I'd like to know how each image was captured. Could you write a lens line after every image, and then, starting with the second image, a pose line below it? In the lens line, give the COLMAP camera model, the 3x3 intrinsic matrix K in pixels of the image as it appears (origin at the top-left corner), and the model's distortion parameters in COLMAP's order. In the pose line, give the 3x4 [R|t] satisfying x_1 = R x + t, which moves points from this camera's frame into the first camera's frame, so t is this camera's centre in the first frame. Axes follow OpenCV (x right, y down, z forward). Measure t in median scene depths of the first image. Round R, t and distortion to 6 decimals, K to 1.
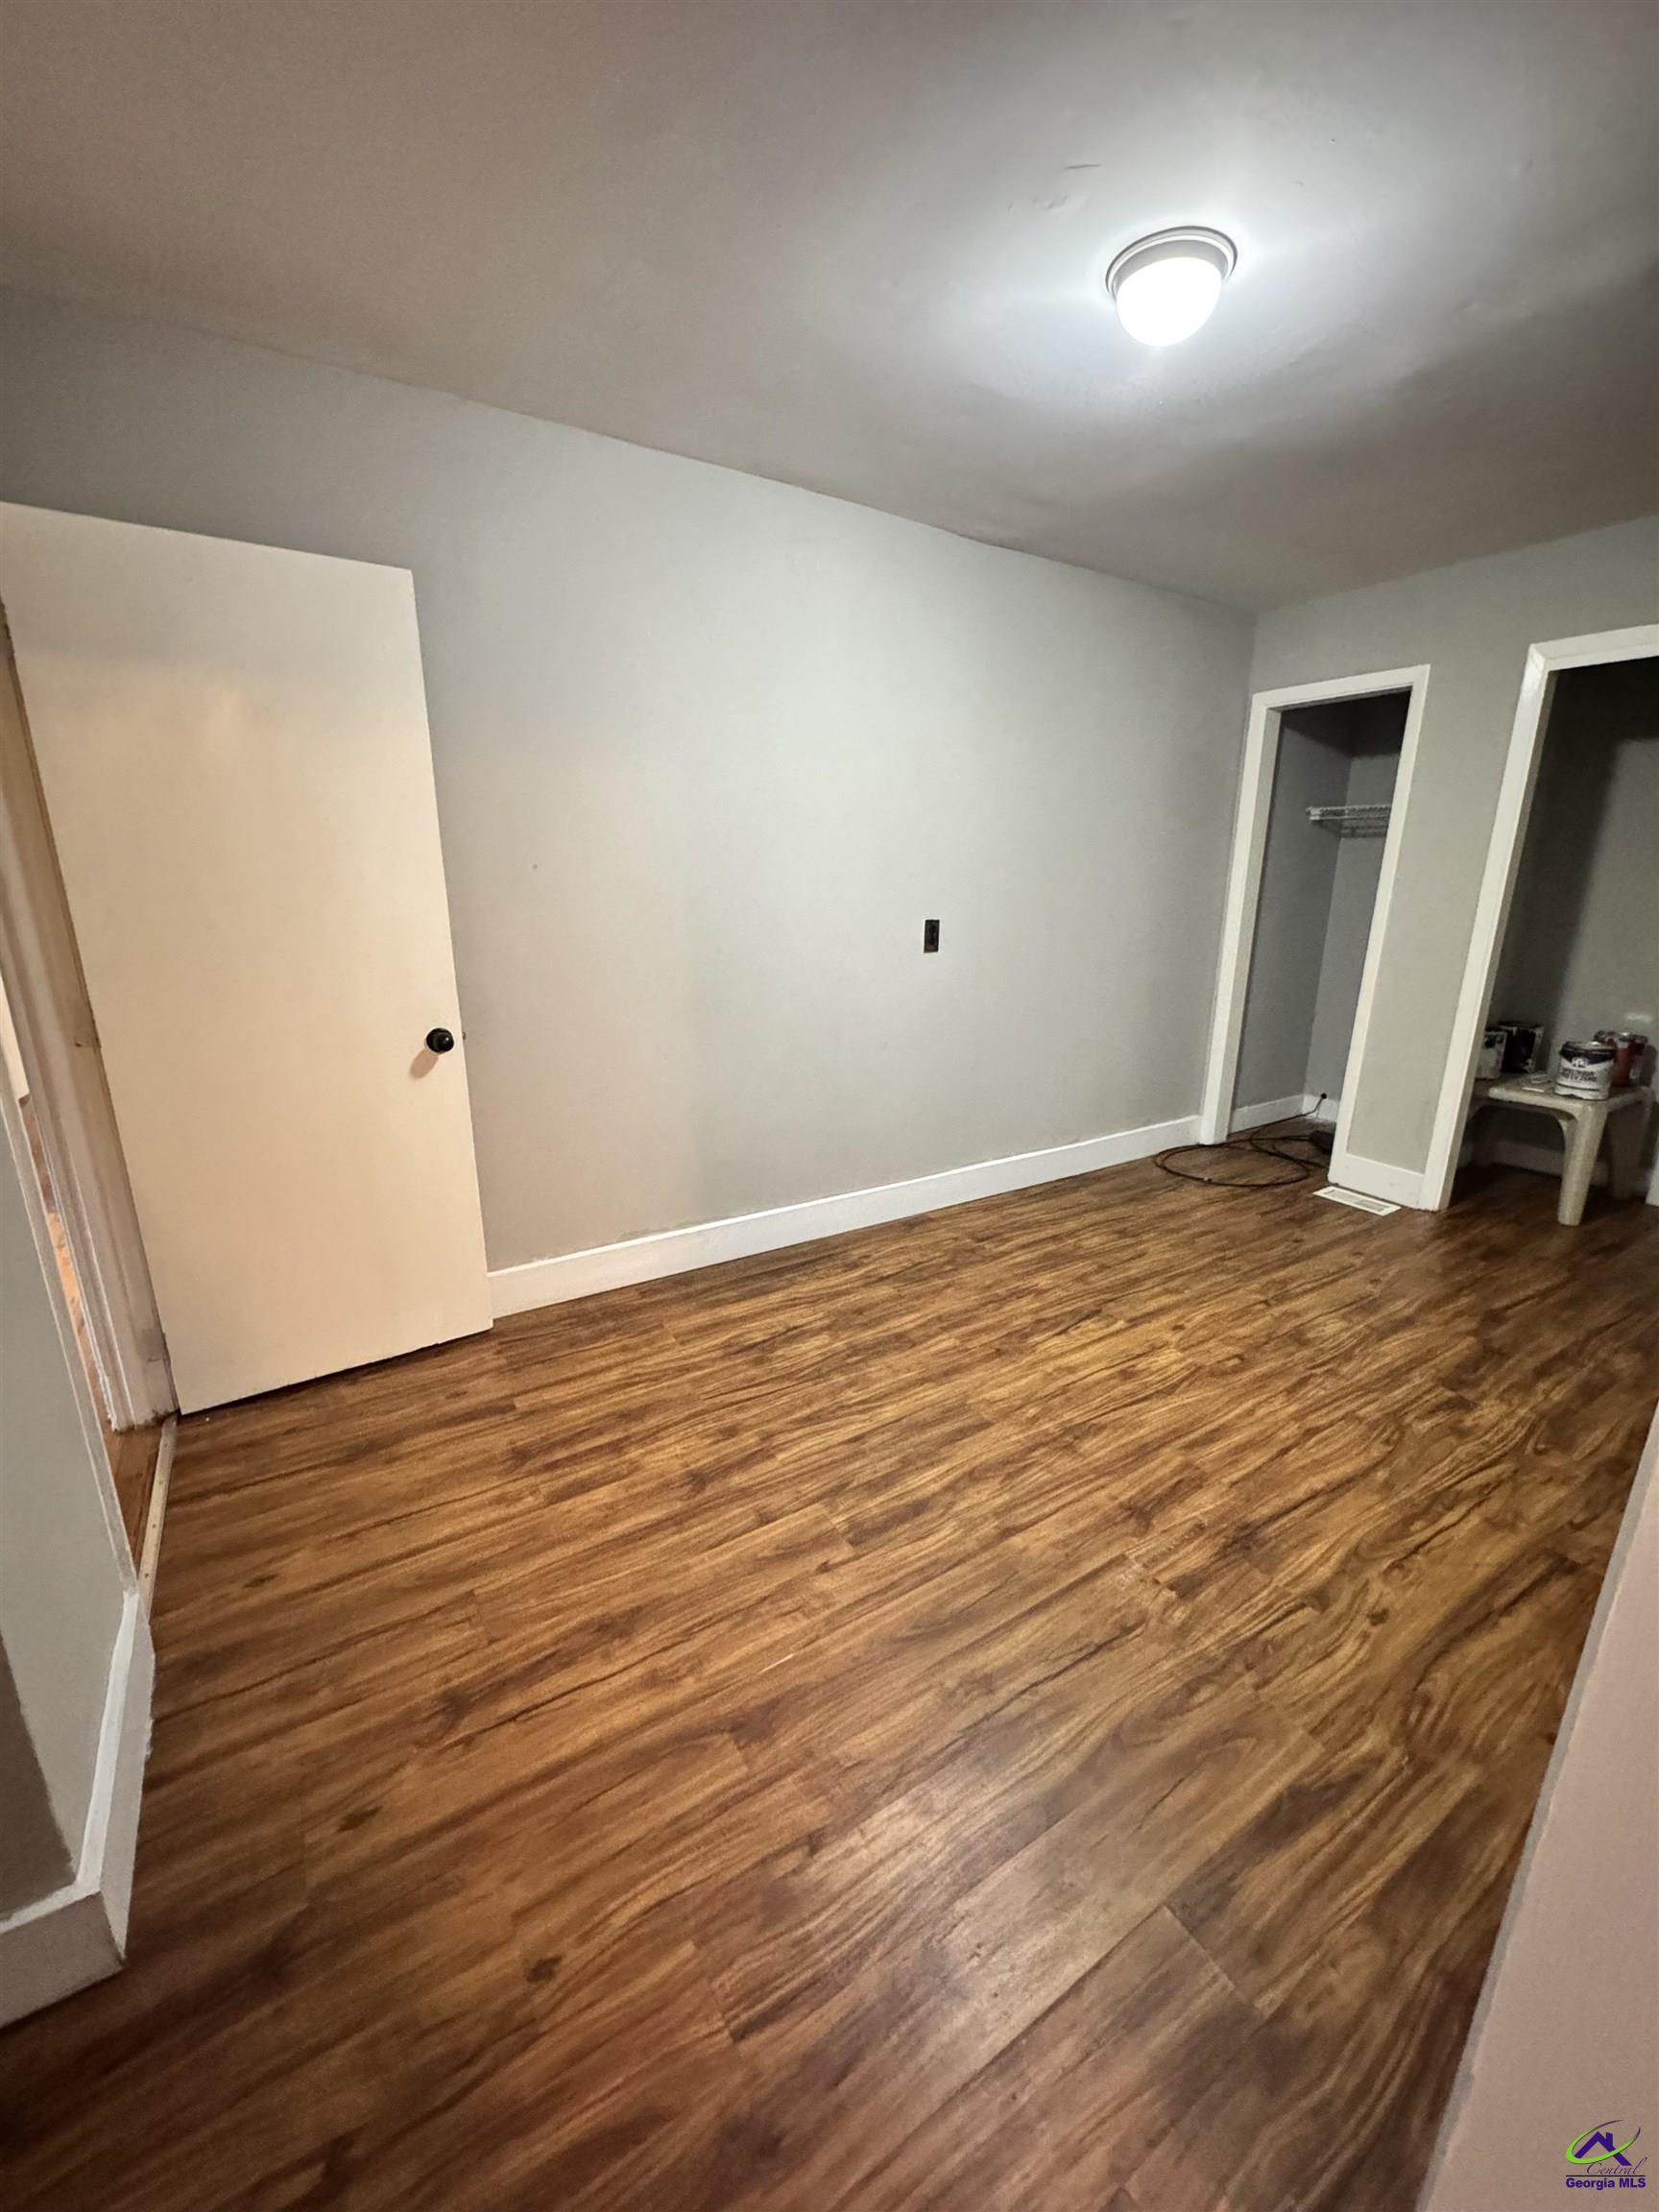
lens RADIAL K [[879.7, 0, 833.1], [0, 879.7, 1104.2], [0, 0, 1]] dist [-0.003733, -0.000113]
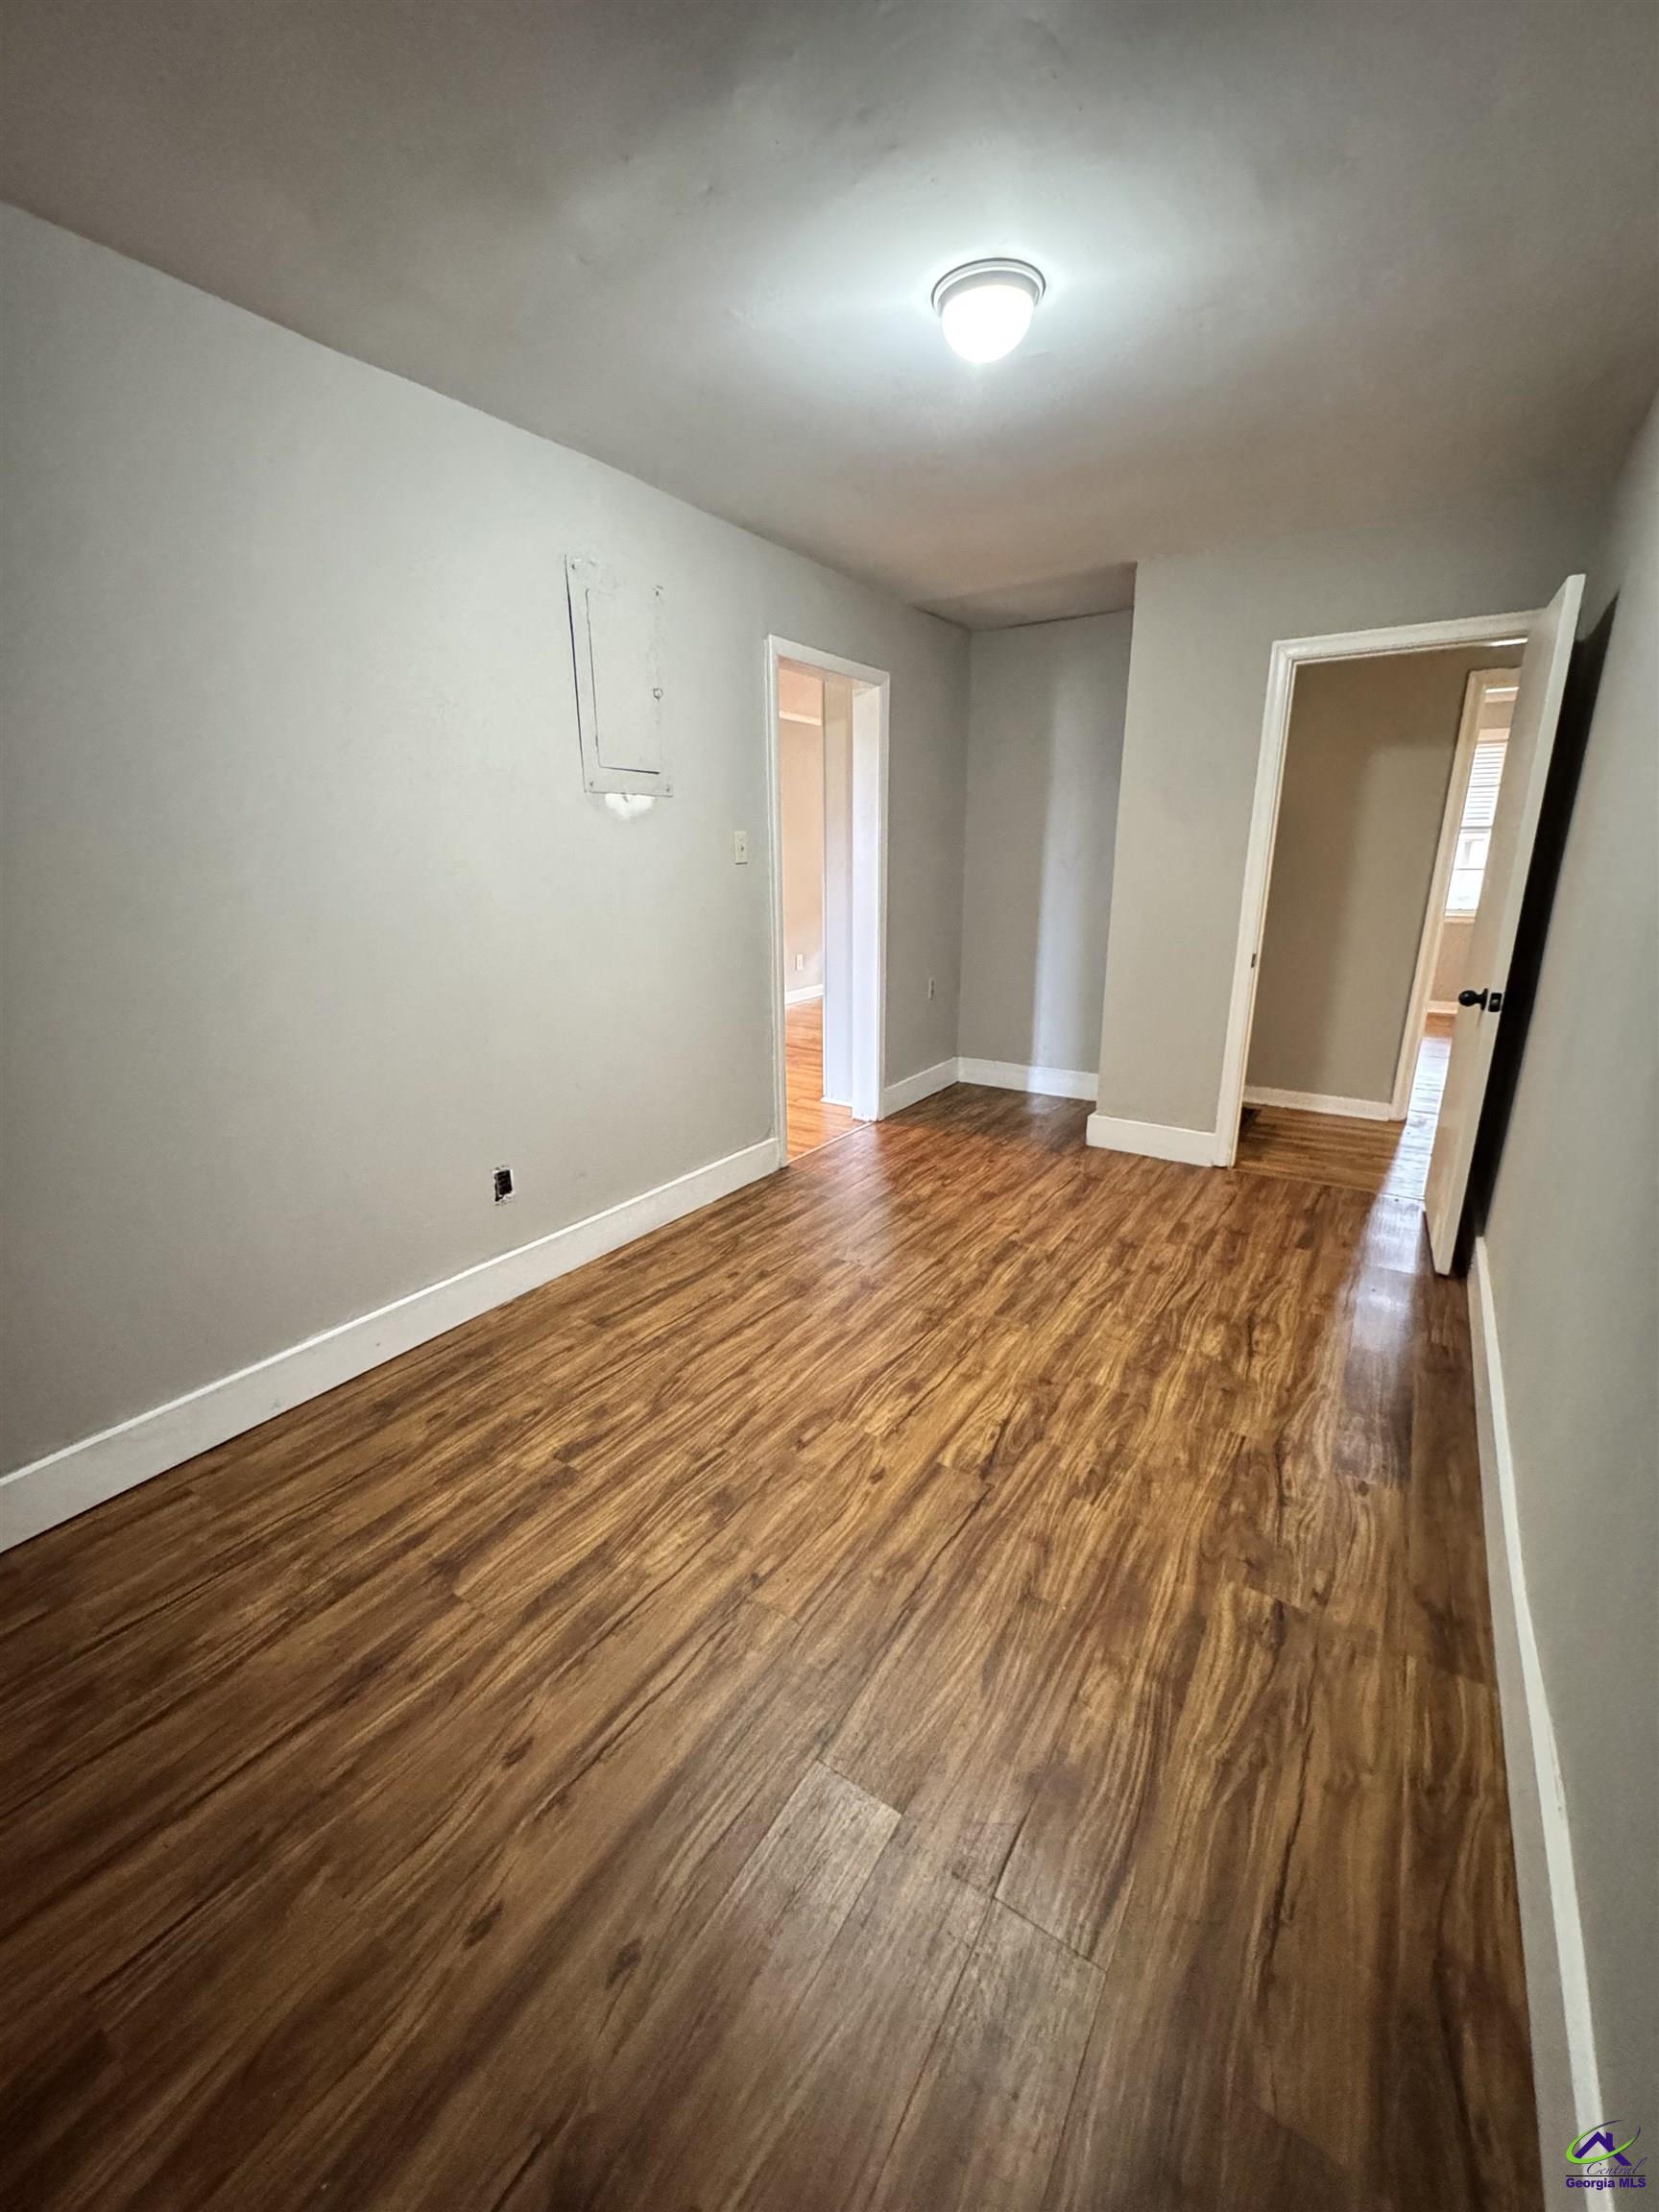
lens RADIAL K [[879.7, 0, 833.1], [0, 879.7, 1104.2], [0, 0, 1]] dist [-0.003733, -0.000113]
pose [[-0.907400, 0.113893, -0.404541, 0.773455], [-0.114880, 0.858701, 0.499434, -0.419192], [0.404262, 0.499661, -0.766102, 1.567373]]
